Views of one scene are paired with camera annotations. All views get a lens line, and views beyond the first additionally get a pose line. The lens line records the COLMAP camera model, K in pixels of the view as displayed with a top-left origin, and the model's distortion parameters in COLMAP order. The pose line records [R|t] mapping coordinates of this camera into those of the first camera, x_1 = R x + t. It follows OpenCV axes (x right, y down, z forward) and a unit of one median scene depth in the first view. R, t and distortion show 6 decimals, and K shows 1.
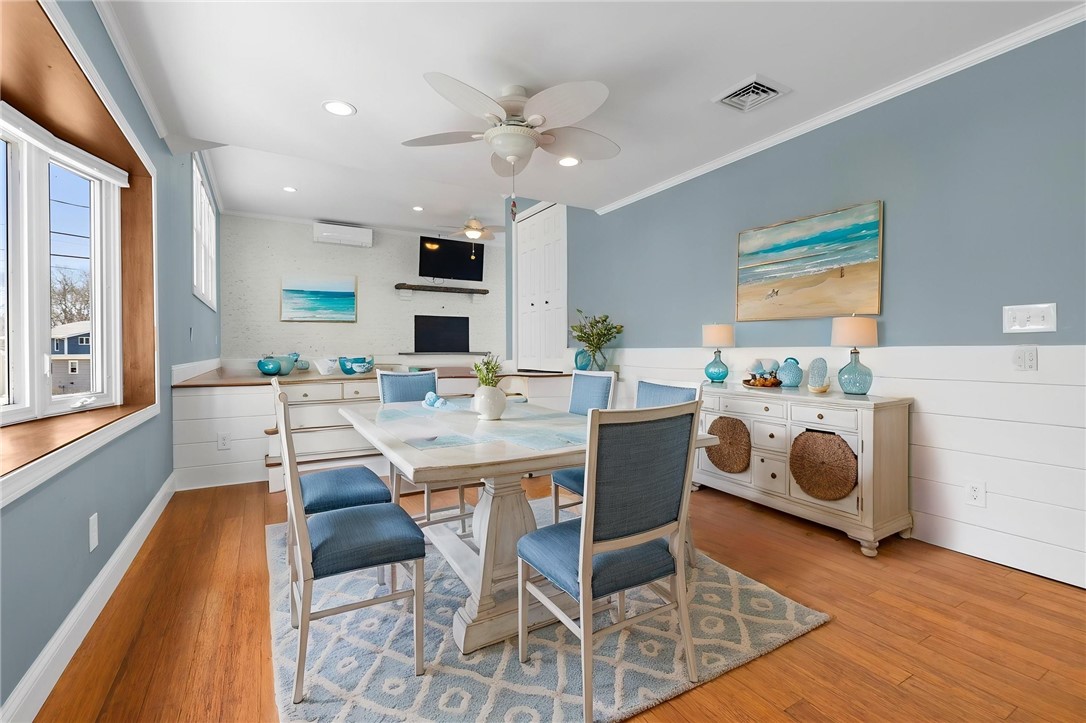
lens RADIAL K [[484.4, 0, 539.6], [0, 484.4, 355.6], [0, 0, 1]] dist [0.002961, -0.000378]
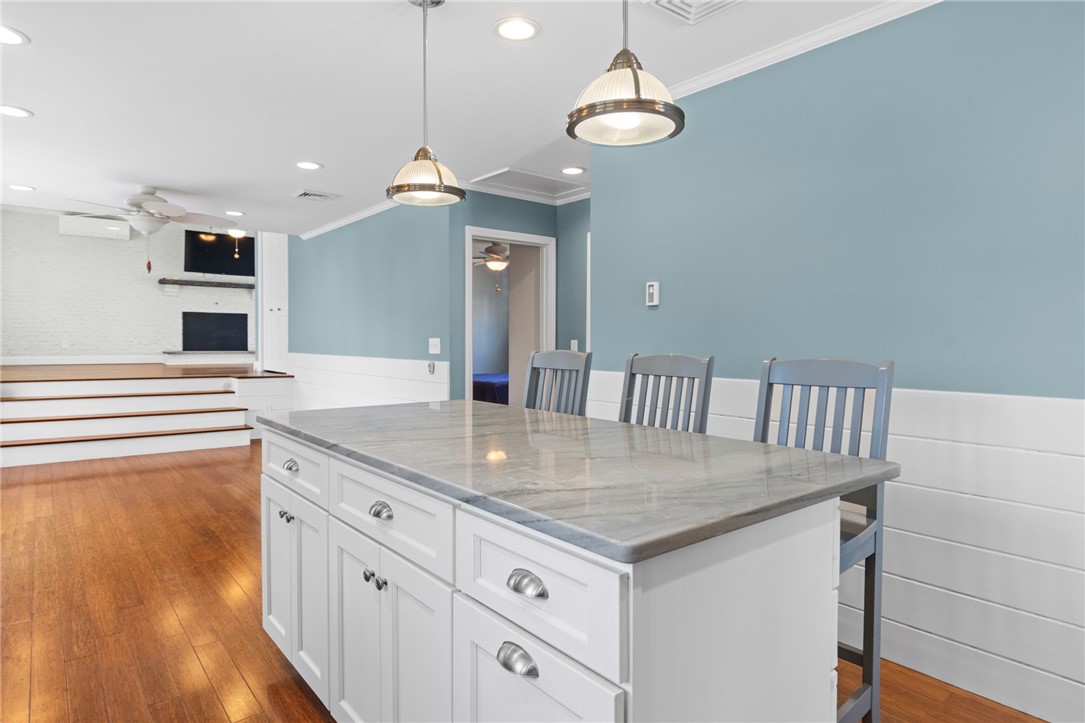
lens RADIAL K [[624.6, 0, 541.7], [0, 624.6, 353.3], [0, 0, 1]] dist [-0.004744, 0.001684]
pose [[0.987531, 0.003667, 0.157384, 0.605031], [-0.005139, 0.999947, 0.008950, -0.041827], [-0.157343, -0.009648, 0.987497, -0.777313]]
